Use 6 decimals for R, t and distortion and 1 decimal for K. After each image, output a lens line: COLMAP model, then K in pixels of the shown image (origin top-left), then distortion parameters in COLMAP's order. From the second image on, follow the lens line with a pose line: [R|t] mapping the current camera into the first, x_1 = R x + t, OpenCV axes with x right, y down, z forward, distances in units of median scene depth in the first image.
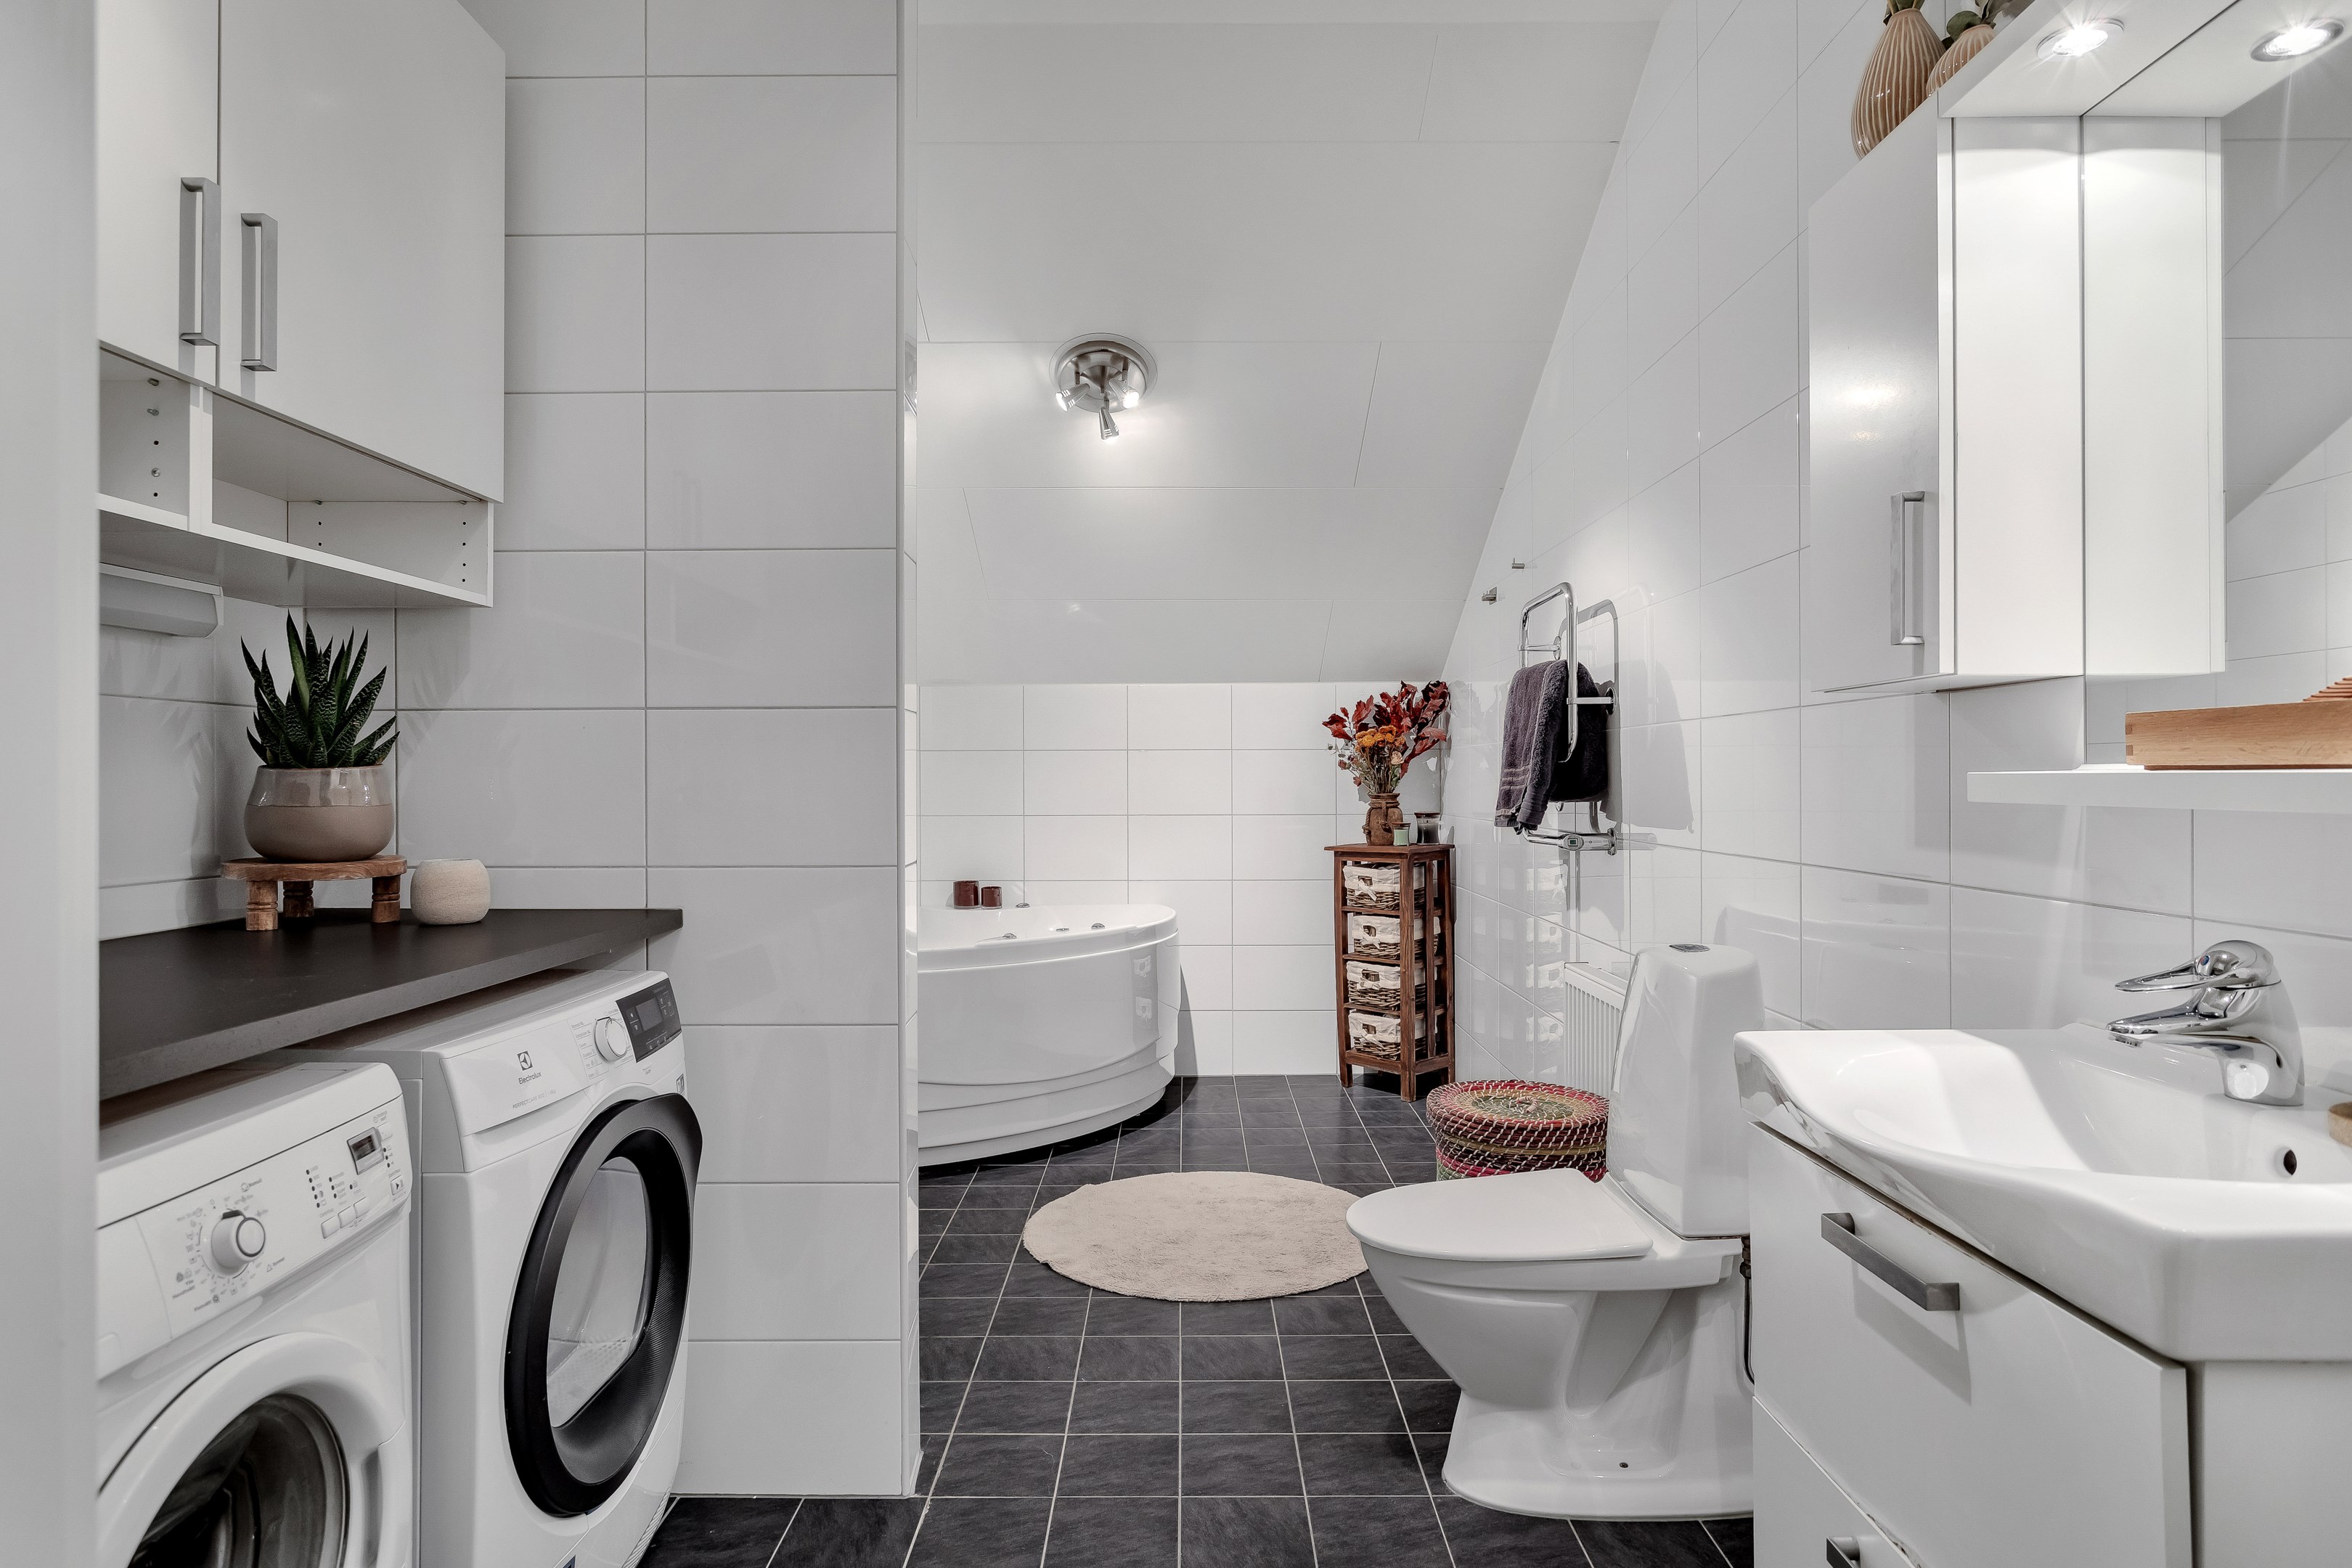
lens RADIAL K [[1505.7, 0, 1176.0], [0, 1505.7, 784.0], [0, 0, 1]] dist [-0.033626, 0.000831]
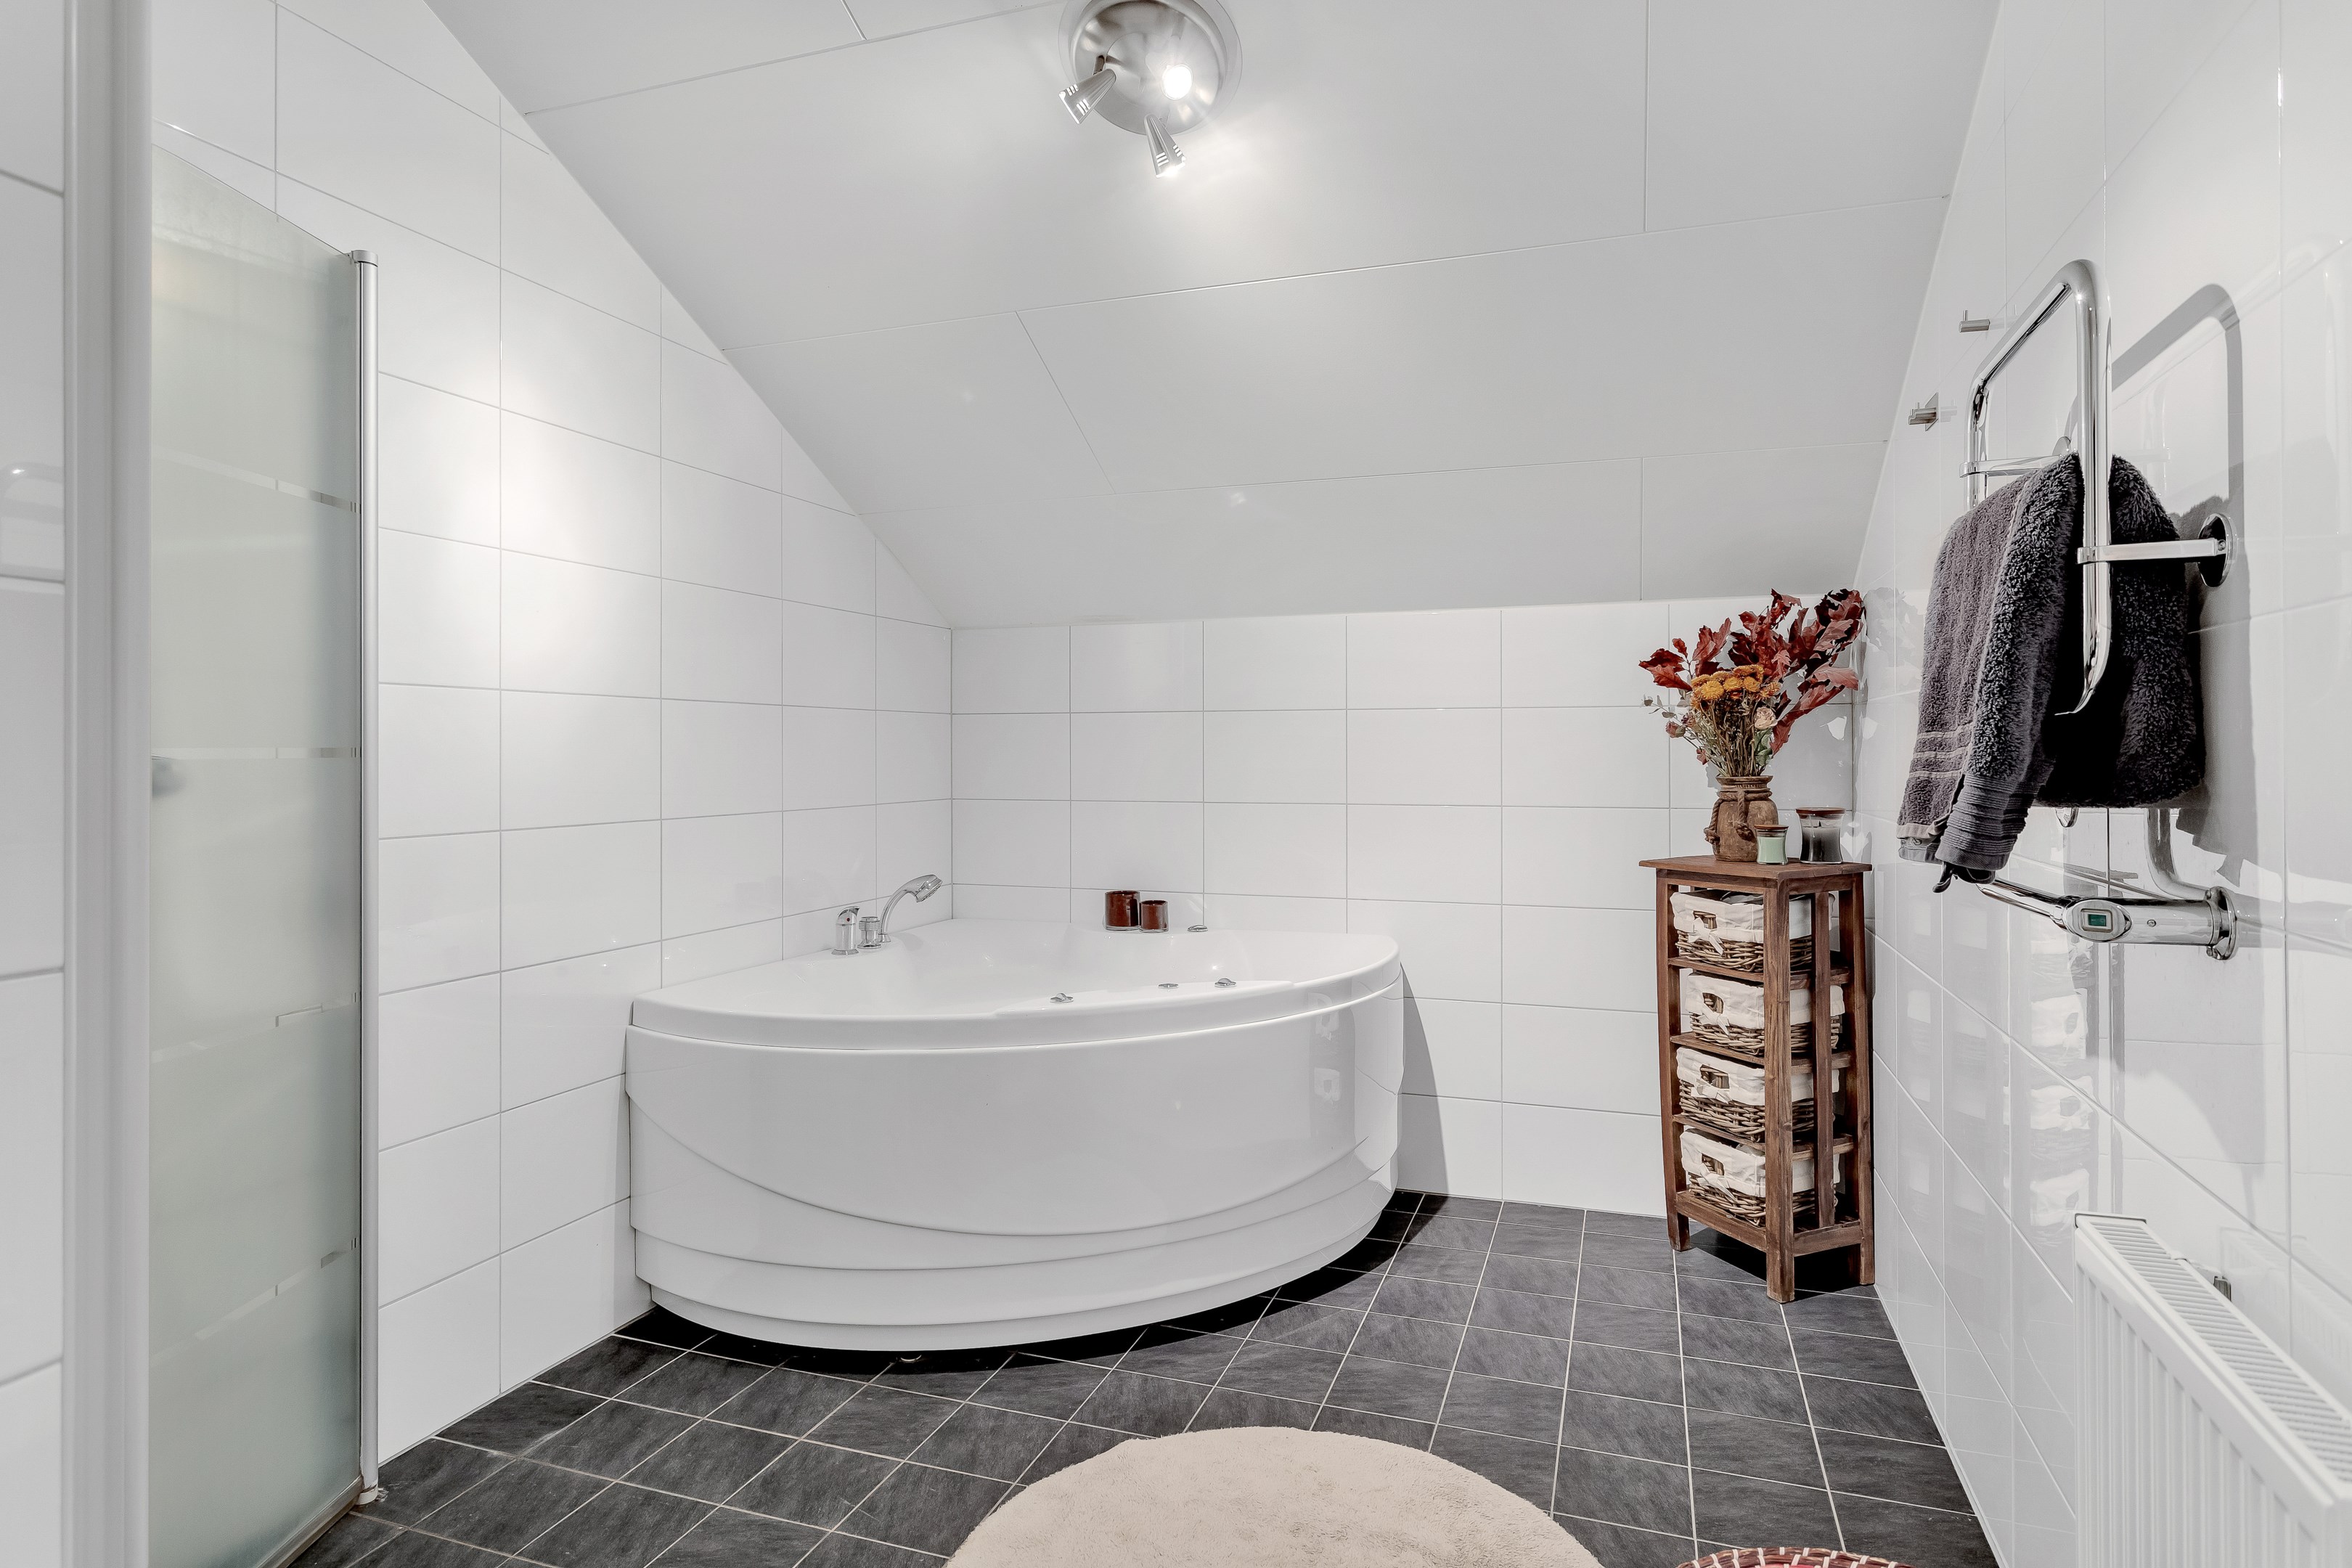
lens RADIAL K [[1358.9, 0, 1150.9], [0, 1358.9, 740.7], [0, 0, 1]] dist [-0.013260, 0.012570]
pose [[0.934595, -0.000490, -0.355714, 0.110856], [-0.002767, 0.999959, -0.008648, -0.002717], [0.355703, 0.009066, 0.934555, 0.405753]]
